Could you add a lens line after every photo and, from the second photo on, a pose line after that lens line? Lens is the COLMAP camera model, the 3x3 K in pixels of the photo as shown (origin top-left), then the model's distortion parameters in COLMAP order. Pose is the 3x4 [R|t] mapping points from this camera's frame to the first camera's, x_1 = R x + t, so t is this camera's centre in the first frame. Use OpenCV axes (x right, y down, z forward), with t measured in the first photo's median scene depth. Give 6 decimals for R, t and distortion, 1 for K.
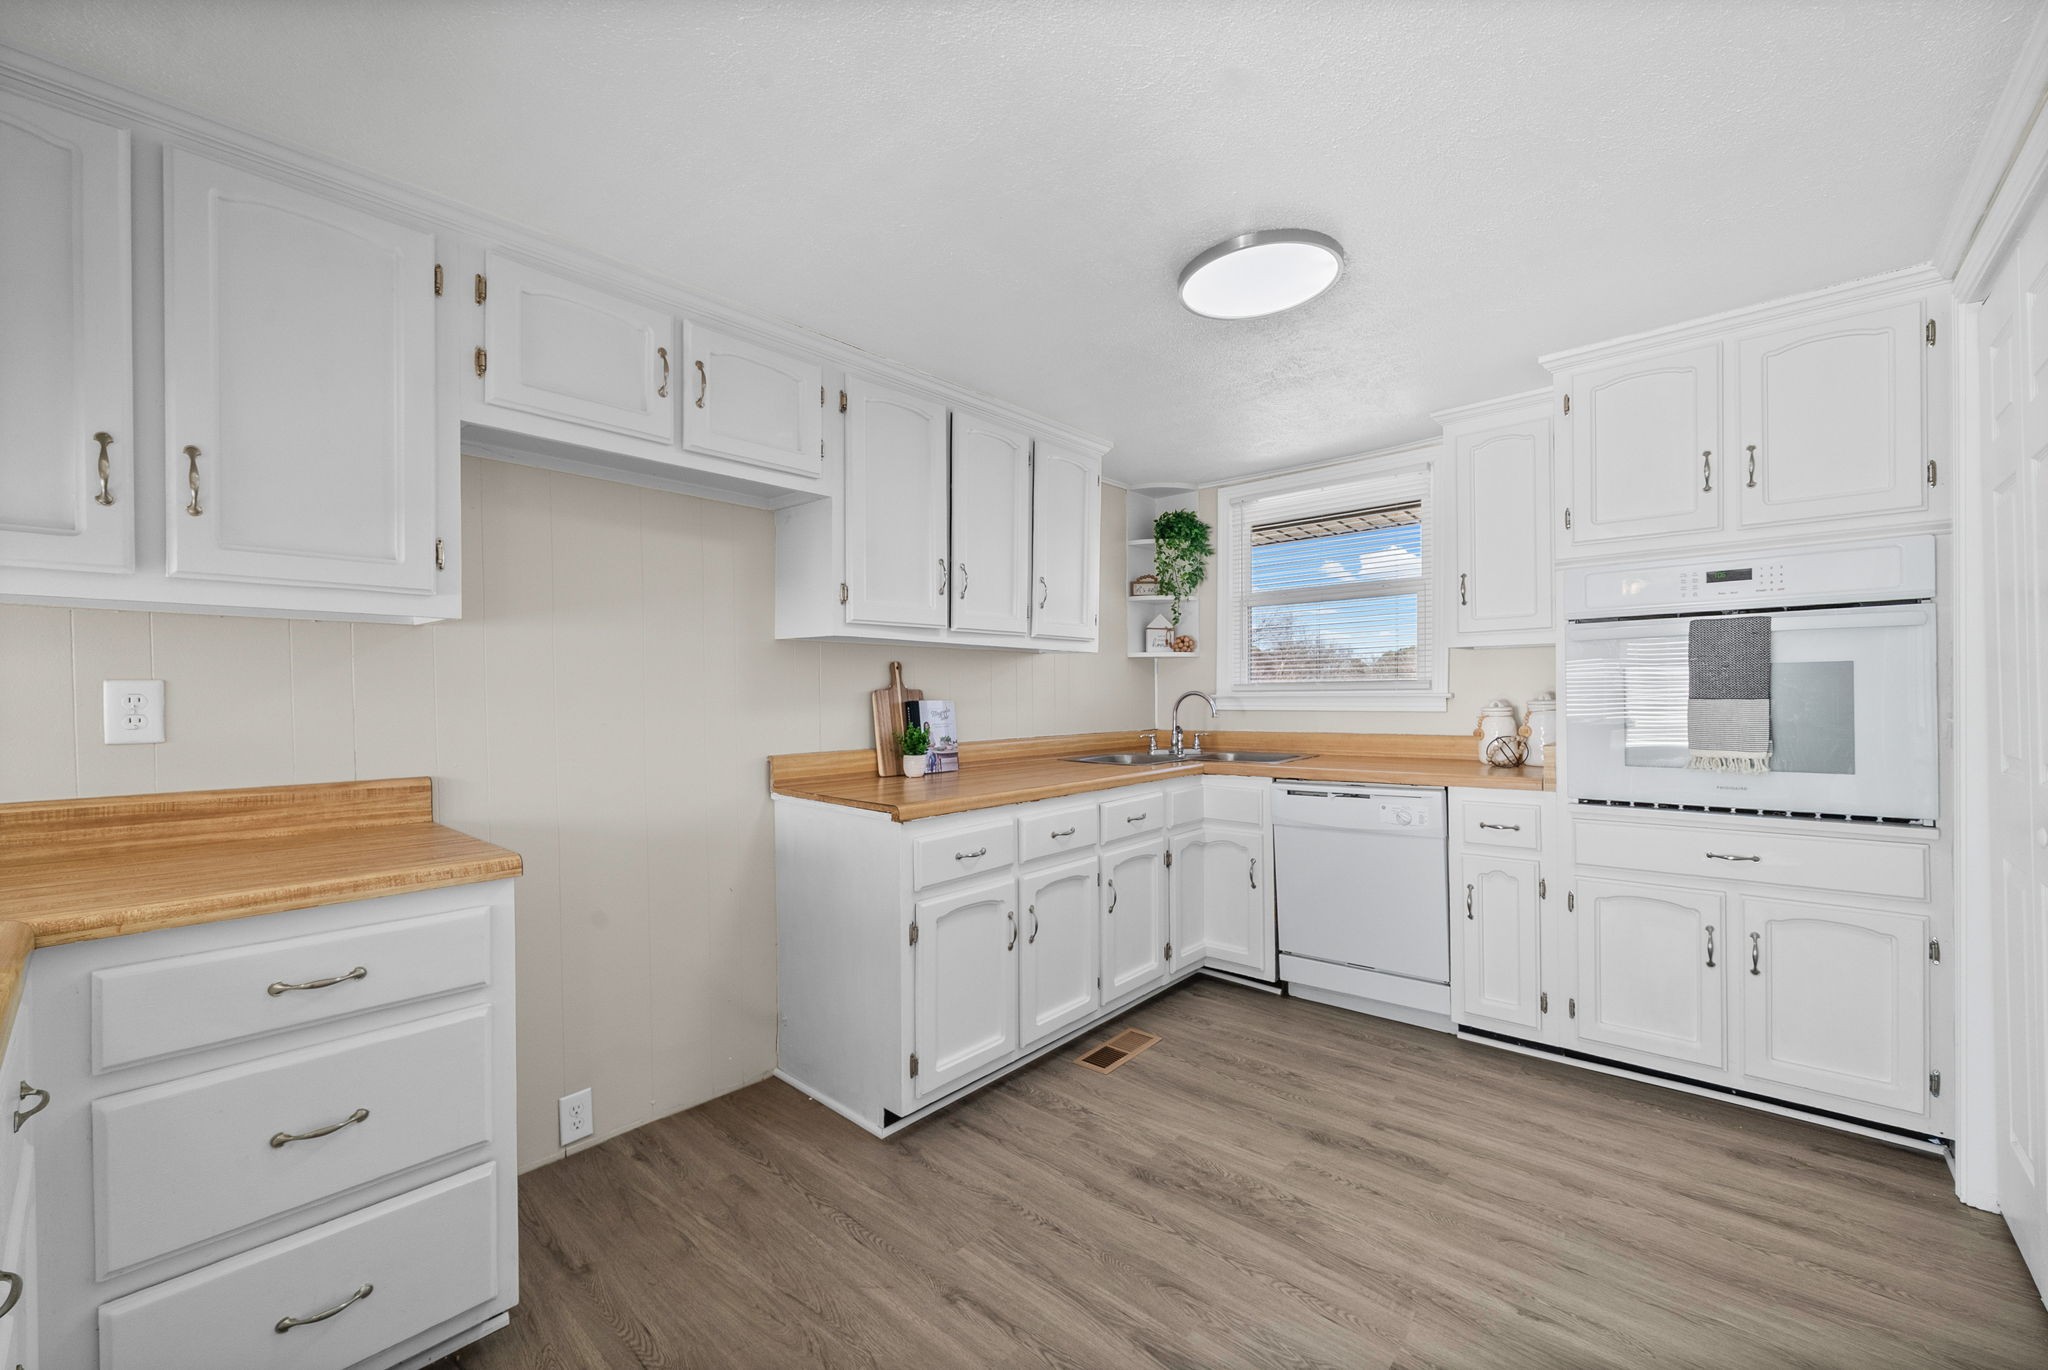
lens RADIAL K [[817.4, 0, 1025.1], [0, 817.4, 694.3], [0, 0, 1]] dist [-0.000859, -0.000020]
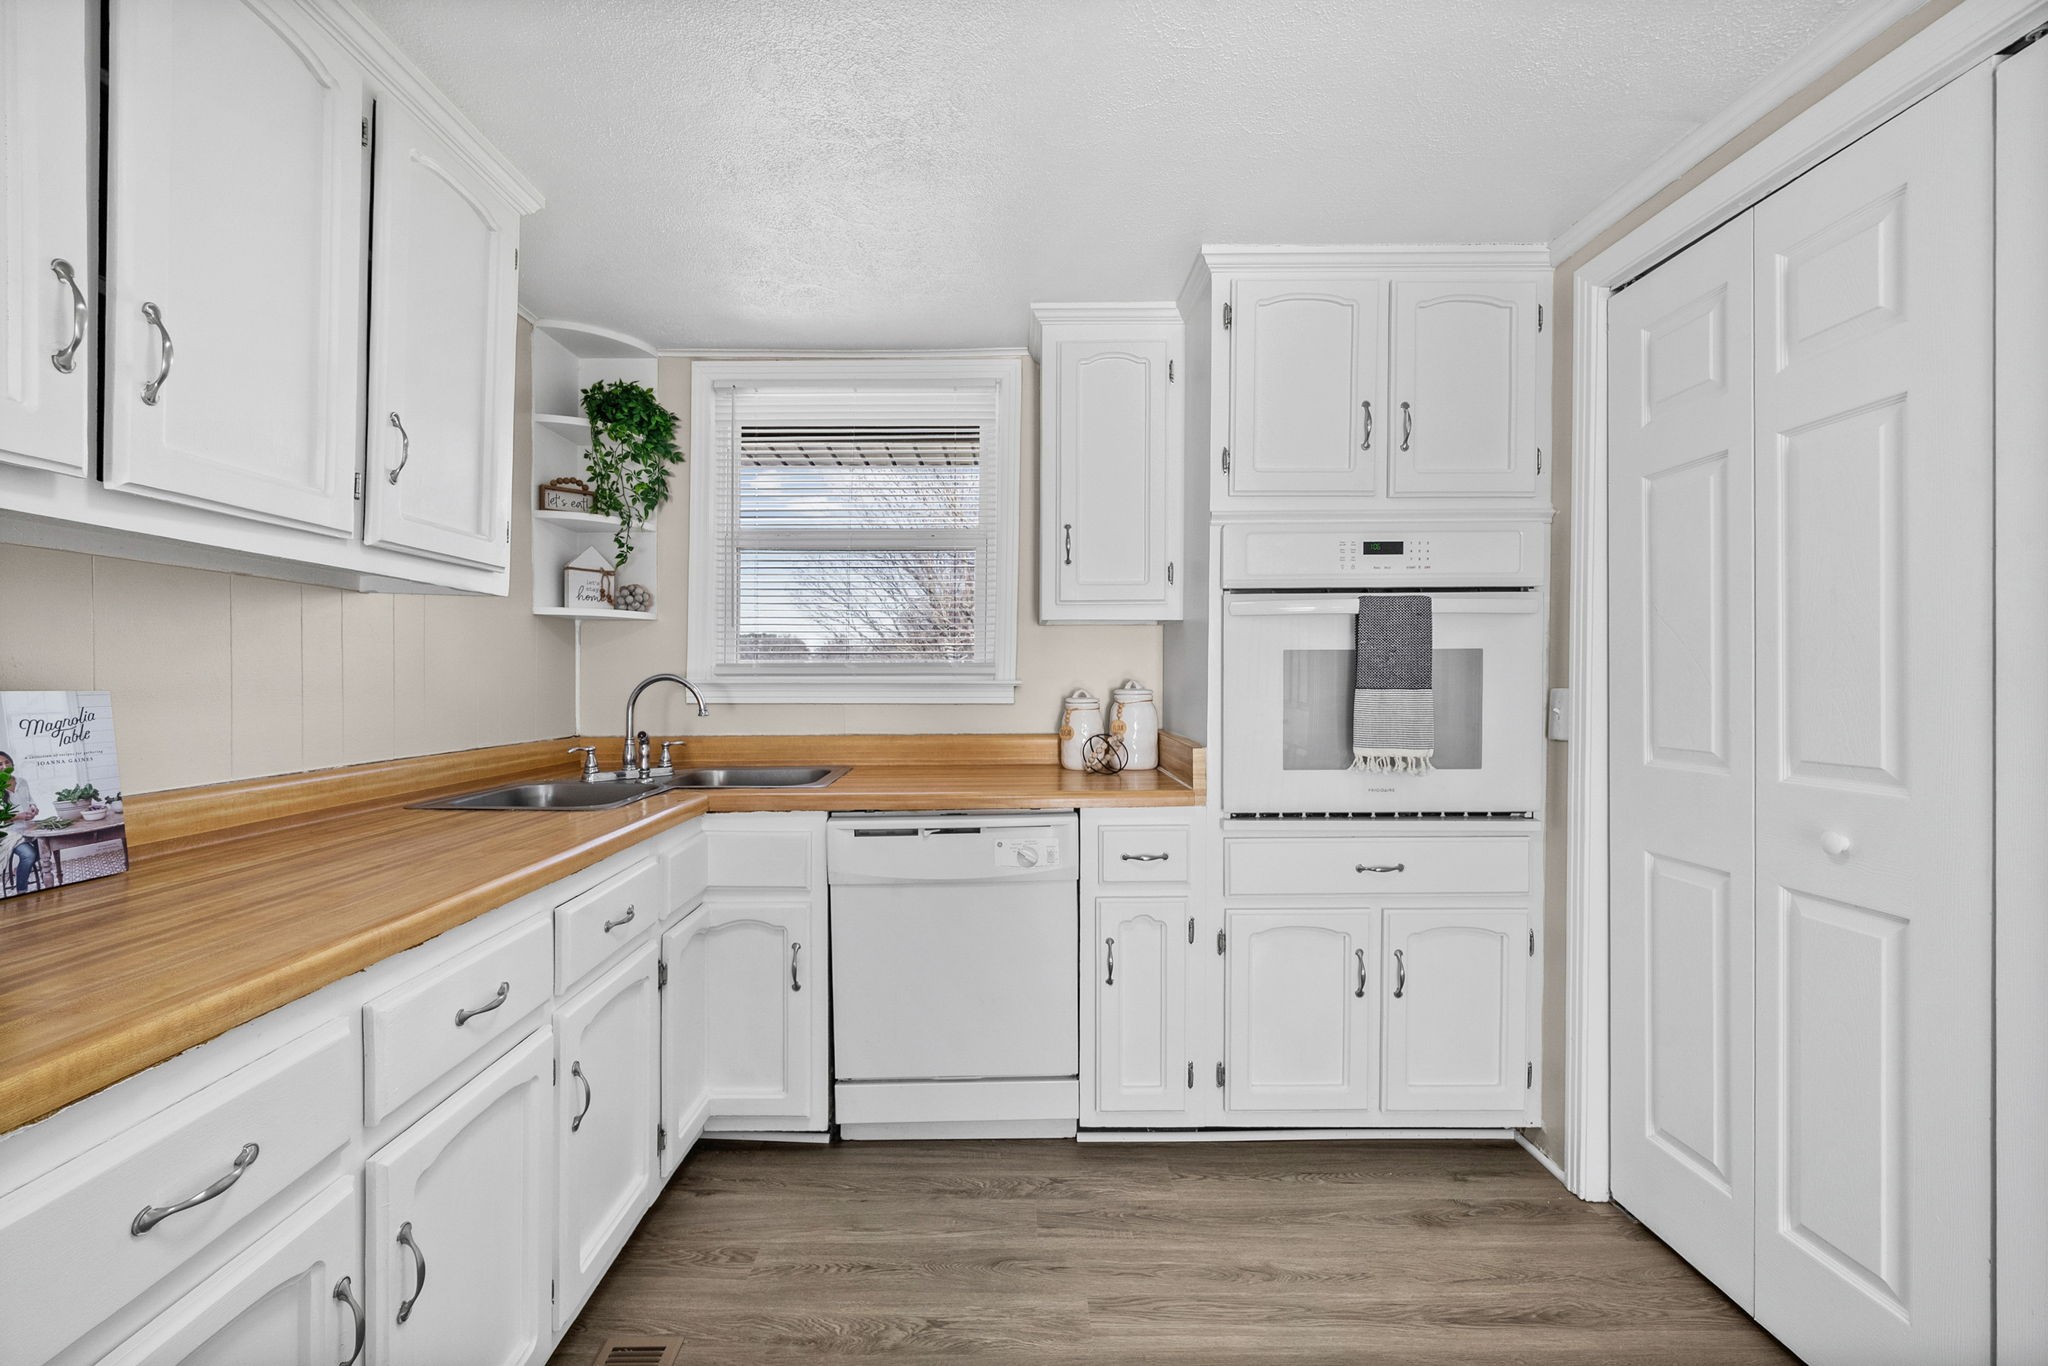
lens RADIAL K [[878.0, 0, 1016.5], [0, 878.0, 684.9], [0, 0, 1]] dist [0.000370, 0.000388]
pose [[0.747985, 0.003205, 0.663708, -0.045390], [-0.006861, 0.999972, 0.002904, 0.001080], [-0.663680, -0.006726, 0.747986, 0.438037]]
